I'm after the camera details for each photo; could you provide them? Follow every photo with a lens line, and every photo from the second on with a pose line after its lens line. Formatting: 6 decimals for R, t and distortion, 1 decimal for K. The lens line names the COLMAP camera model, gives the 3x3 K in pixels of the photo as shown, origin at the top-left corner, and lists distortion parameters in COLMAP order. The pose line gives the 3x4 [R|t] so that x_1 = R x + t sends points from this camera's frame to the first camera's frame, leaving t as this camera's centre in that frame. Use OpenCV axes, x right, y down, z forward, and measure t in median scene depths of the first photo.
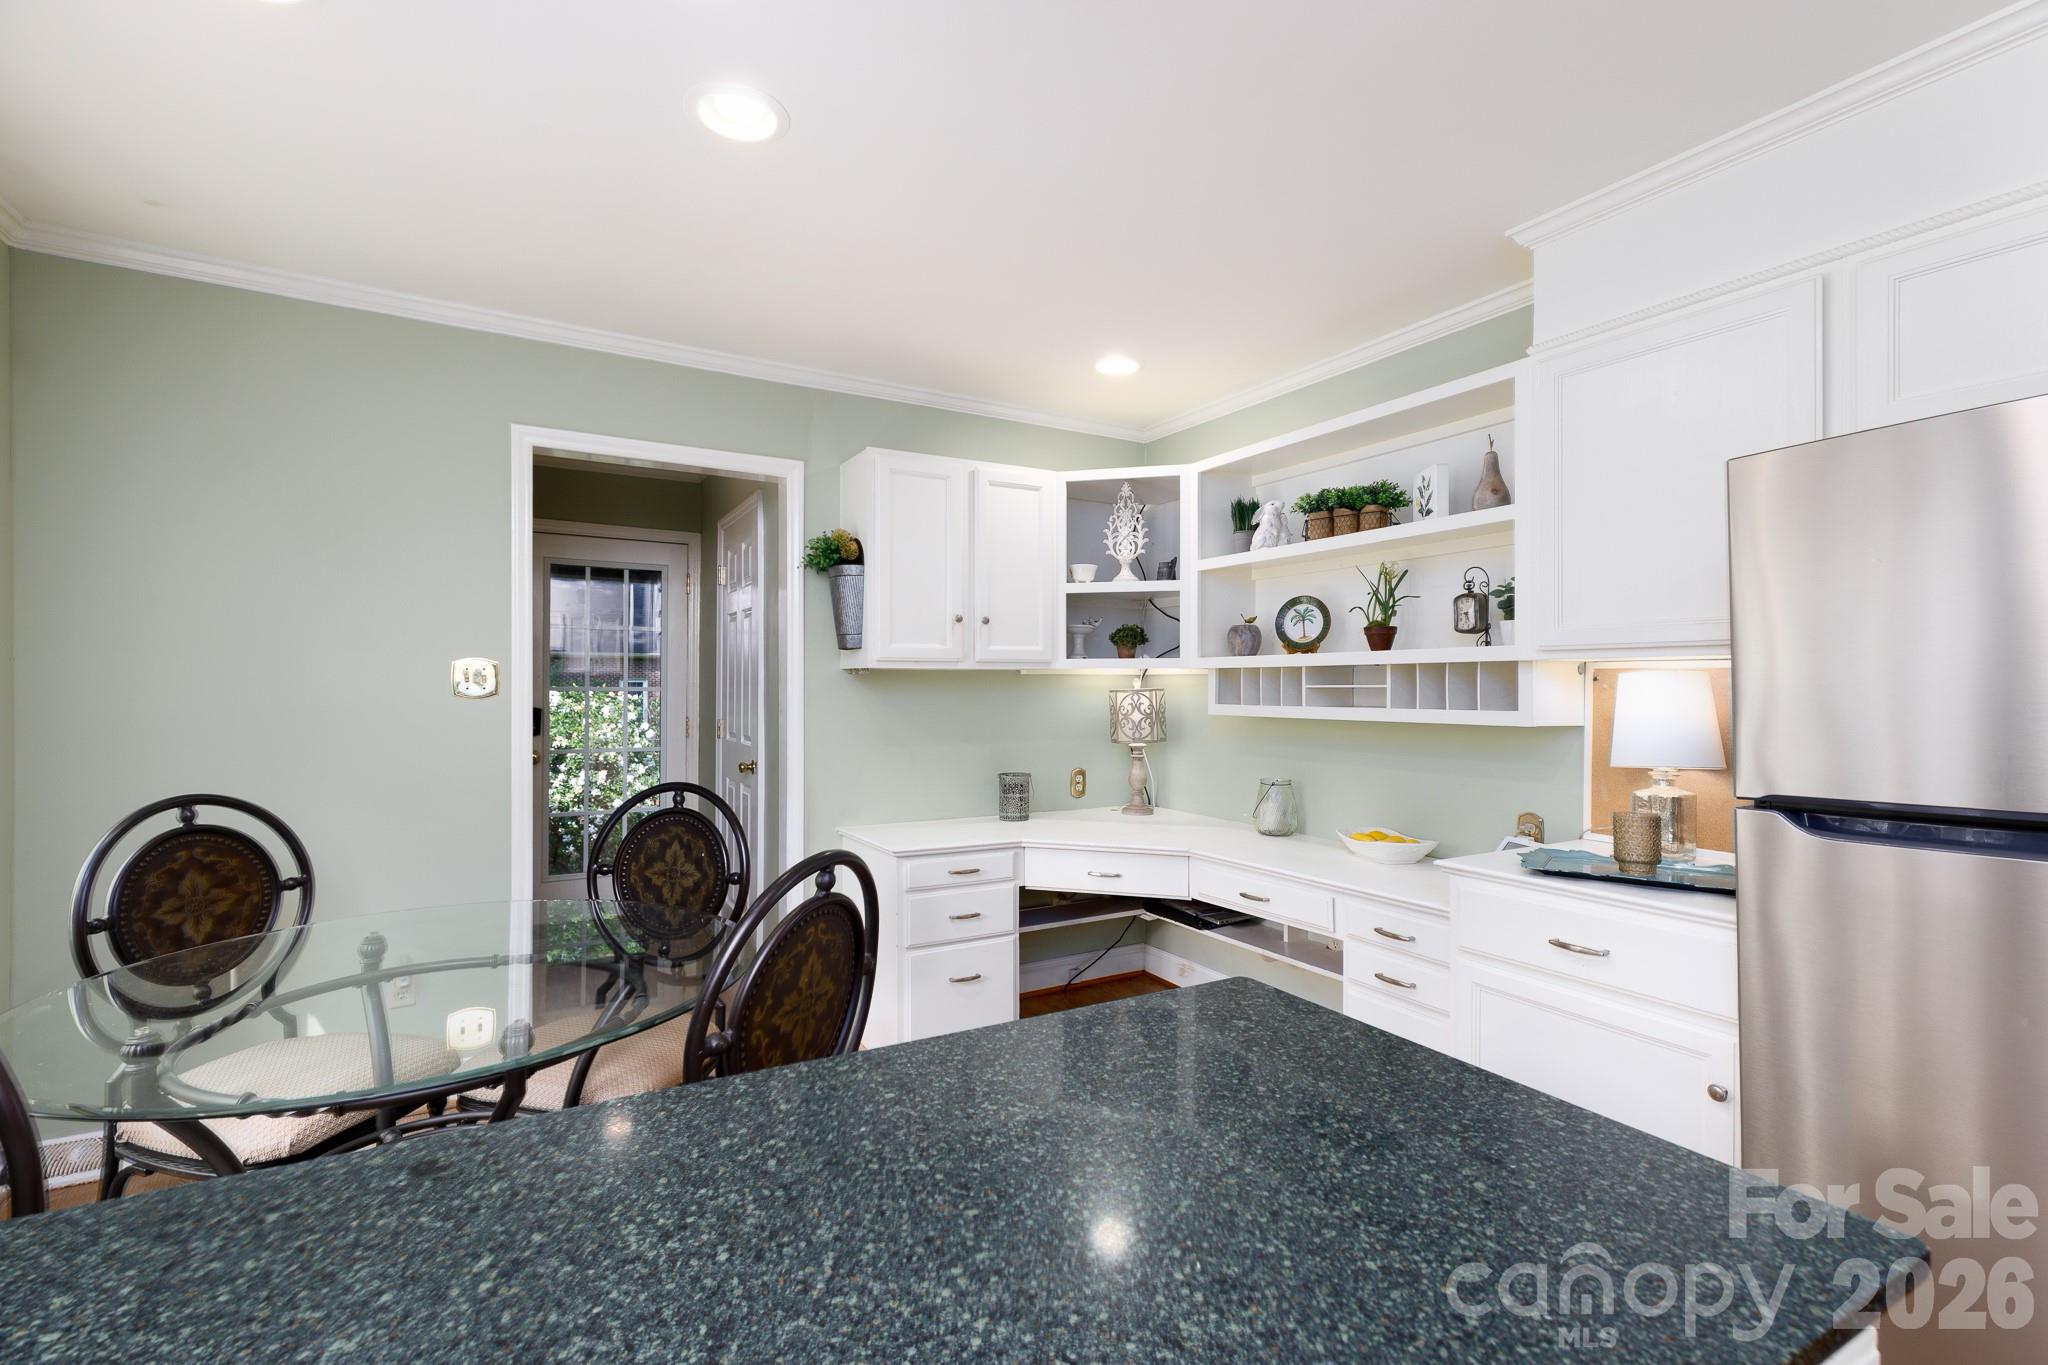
lens RADIAL K [[923.2, 0, 1036.9], [0, 923.2, 681.8], [0, 0, 1]] dist [0.001490, 0.001539]
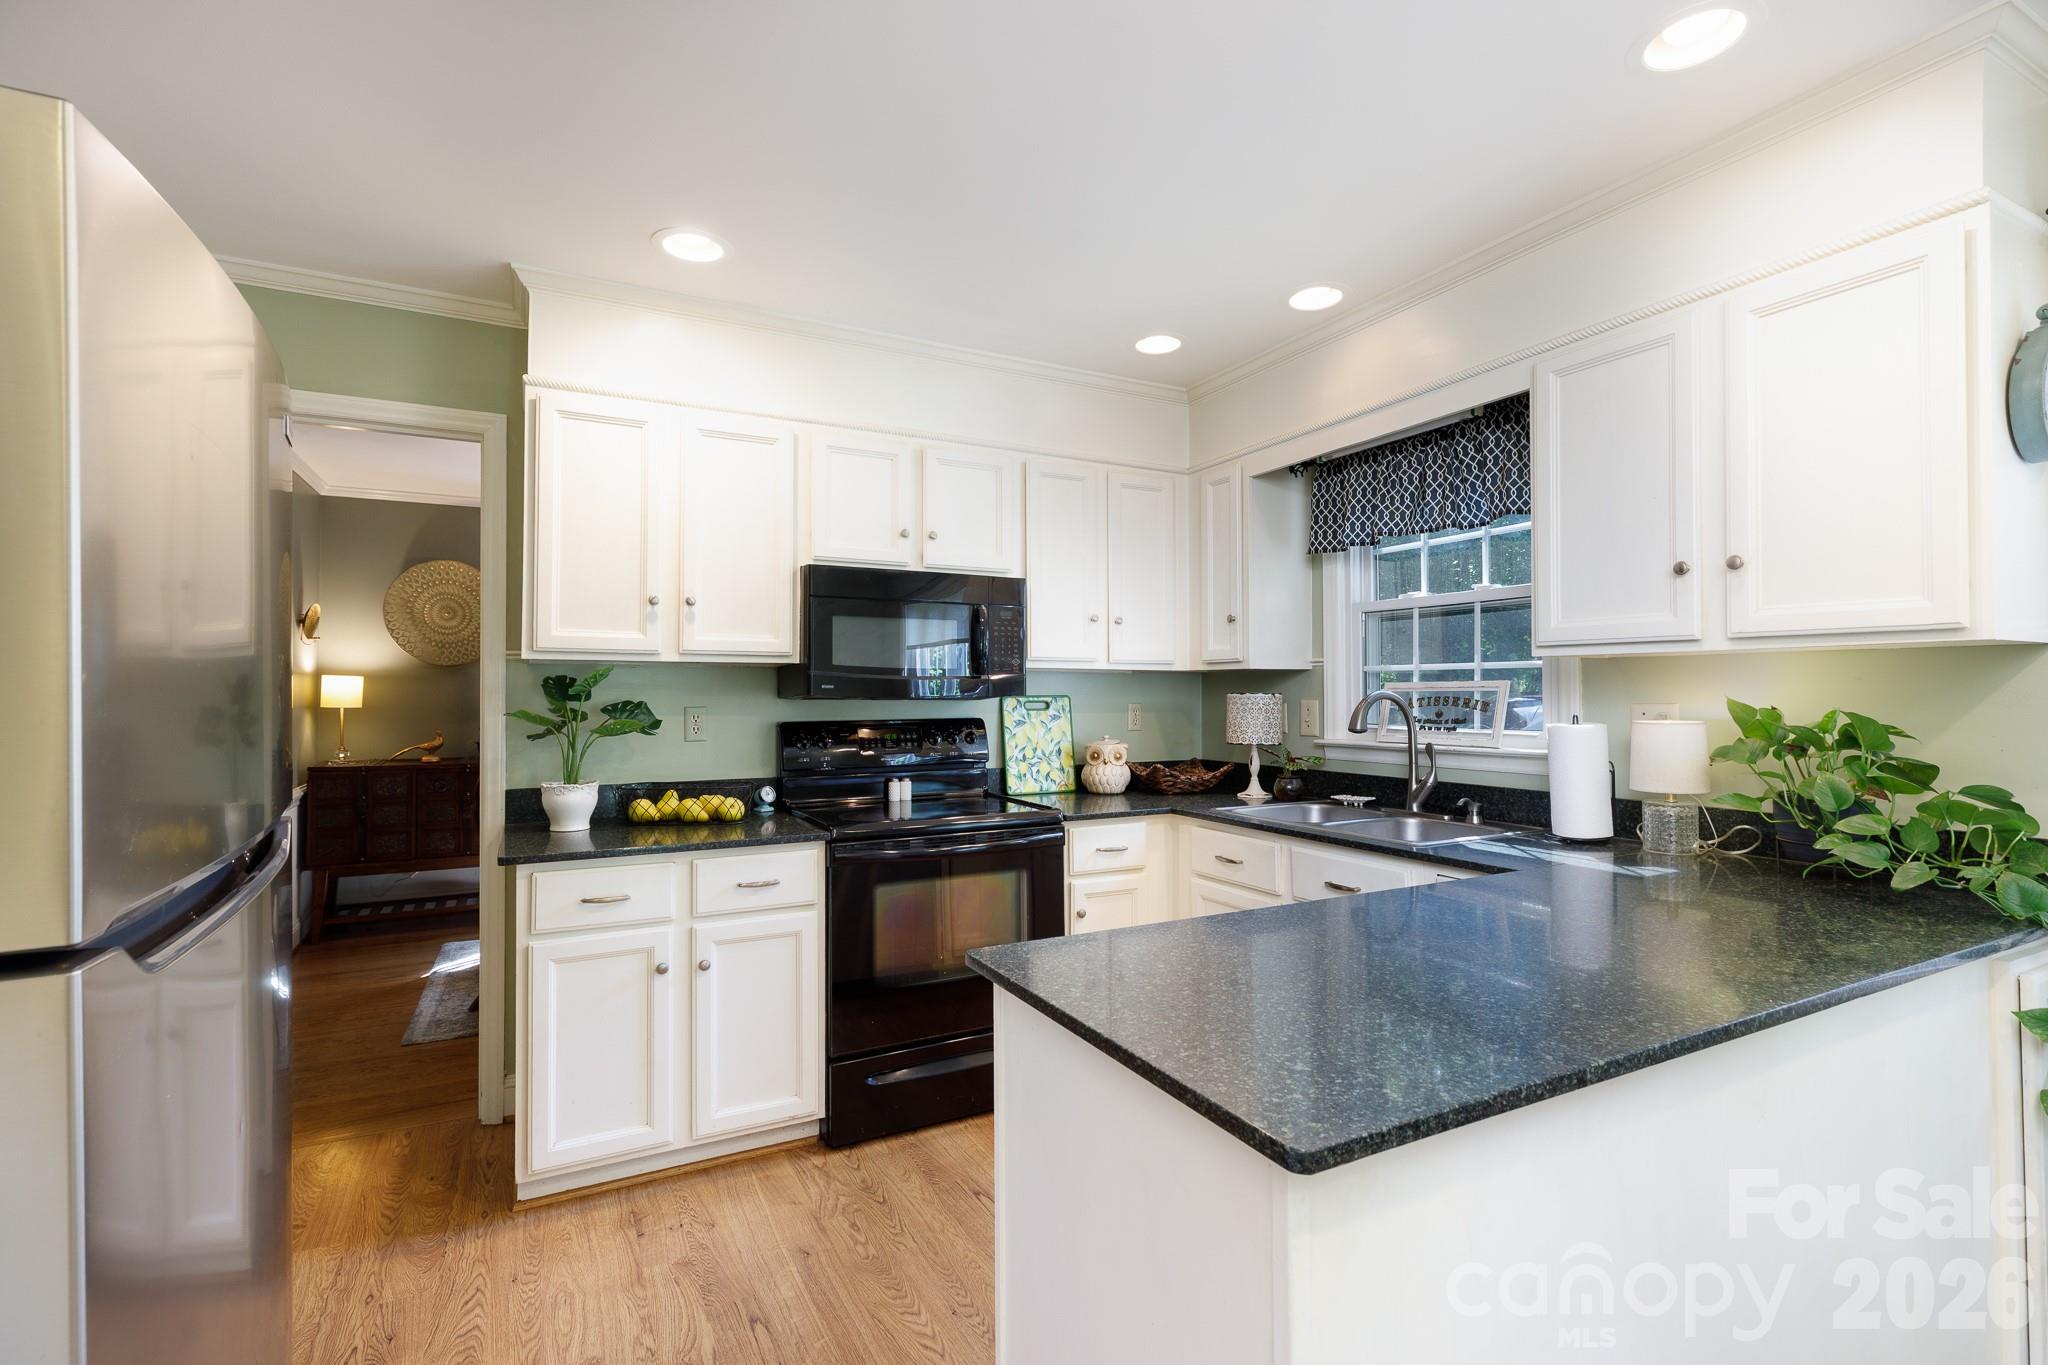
lens RADIAL K [[923.2, 0, 1012.3], [0, 923.2, 683.0], [0, 0, 1]] dist [0.001490, 0.001539]
pose [[-0.997644, 0.001456, 0.068593, 0.177279], [0.000014, 0.999779, -0.021015, 0.008487], [-0.068609, -0.020964, -0.997423, 0.777698]]
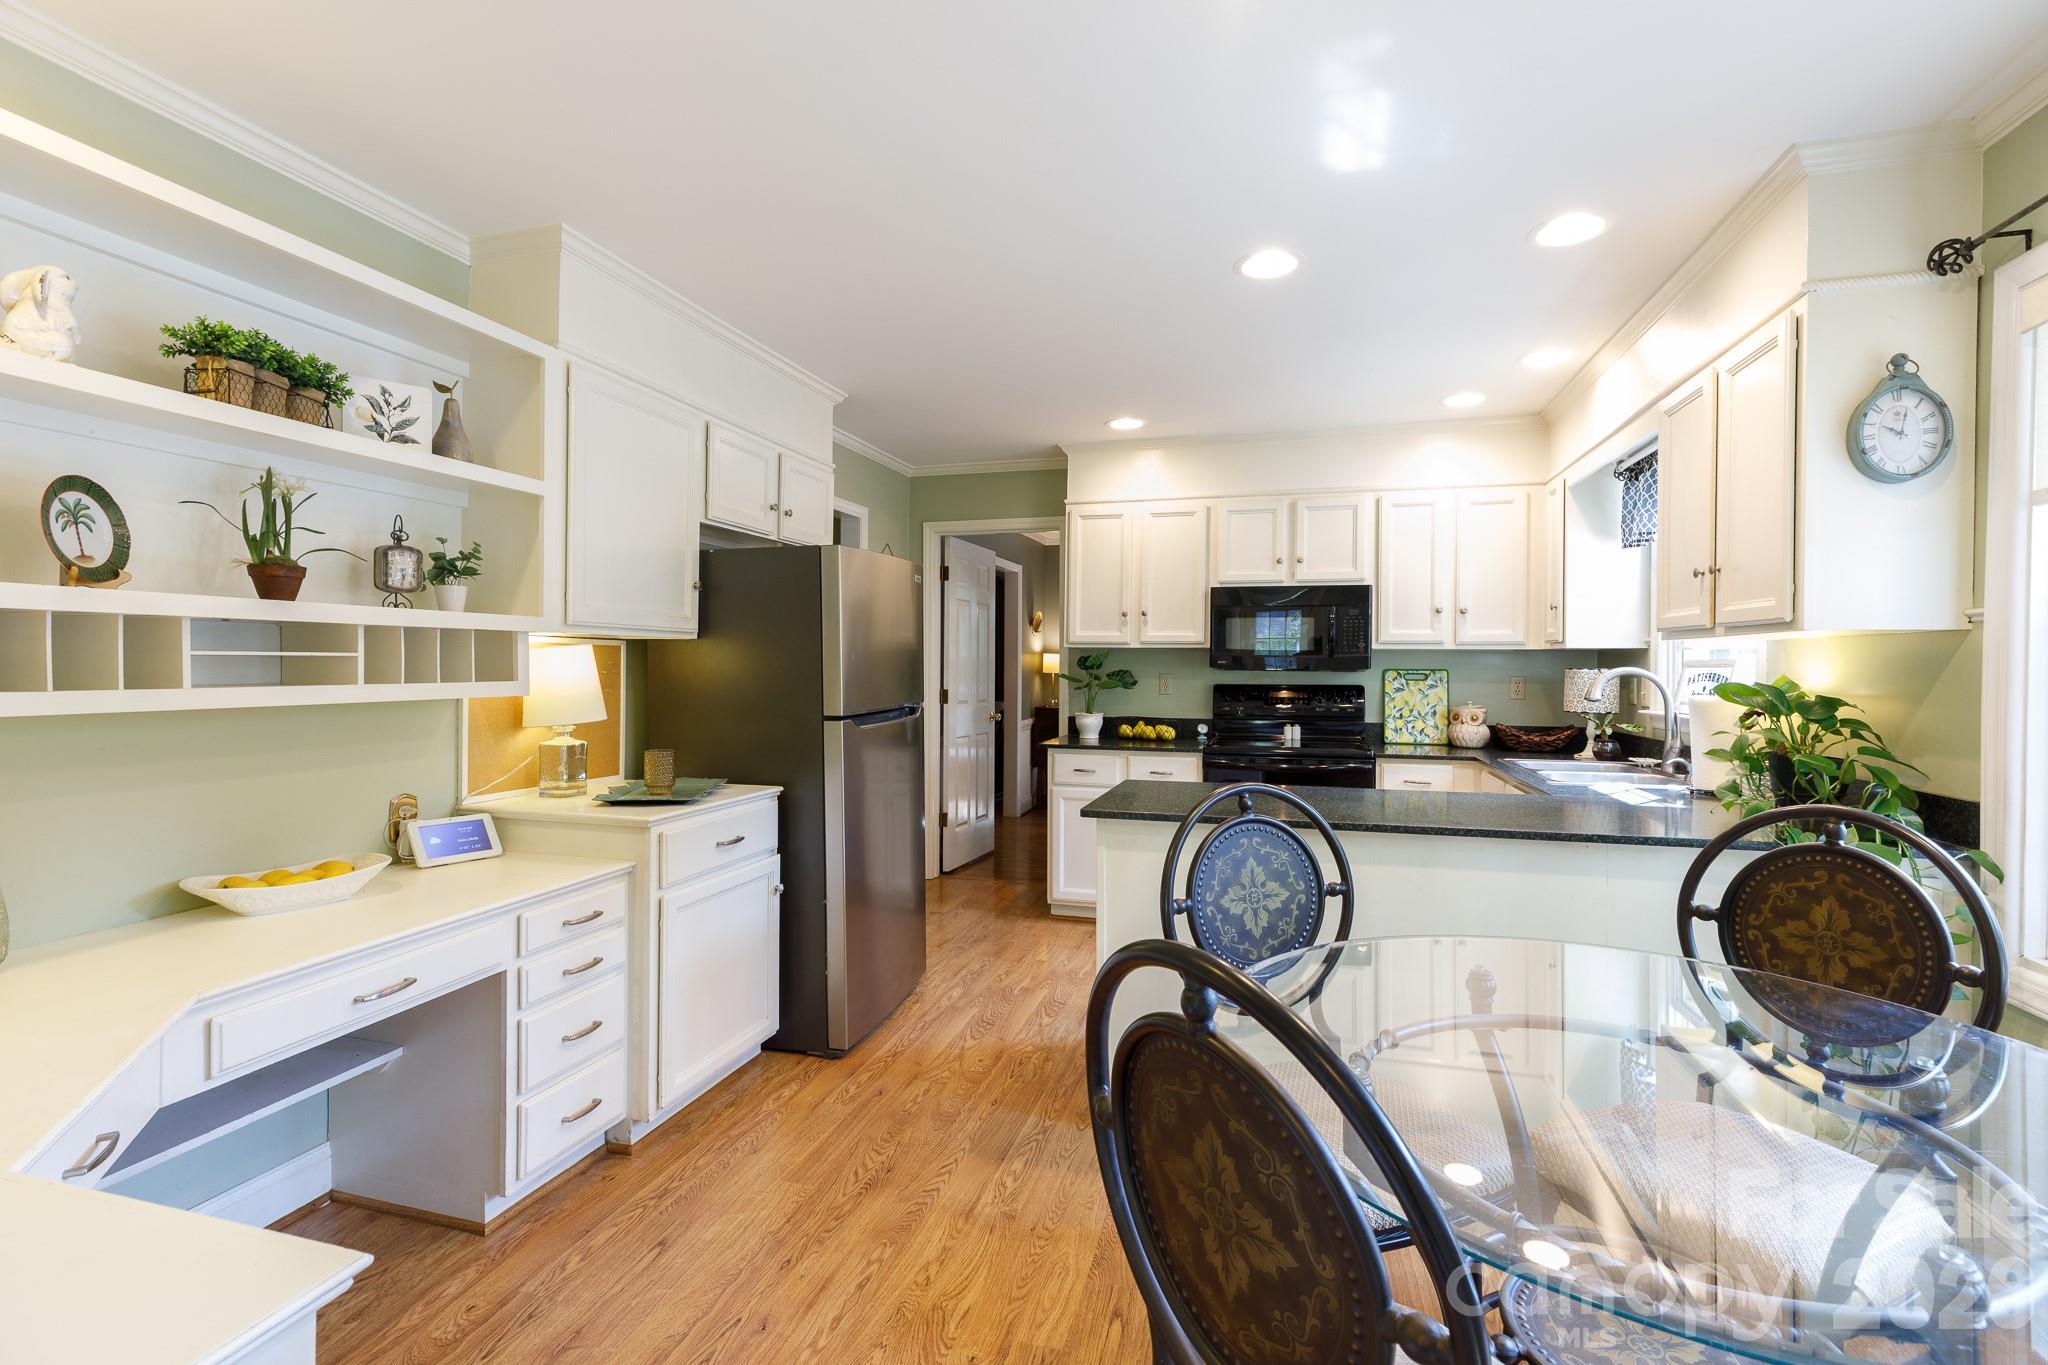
lens RADIAL K [[923.2, 0, 1028.7], [0, 923.2, 678.5], [0, 0, 1]] dist [0.001490, 0.001539]
pose [[-0.678489, -0.015749, 0.734442, -0.547701], [-0.013564, 0.999868, 0.008910, 0.010593], [-0.734485, -0.003917, -0.678613, 1.158812]]
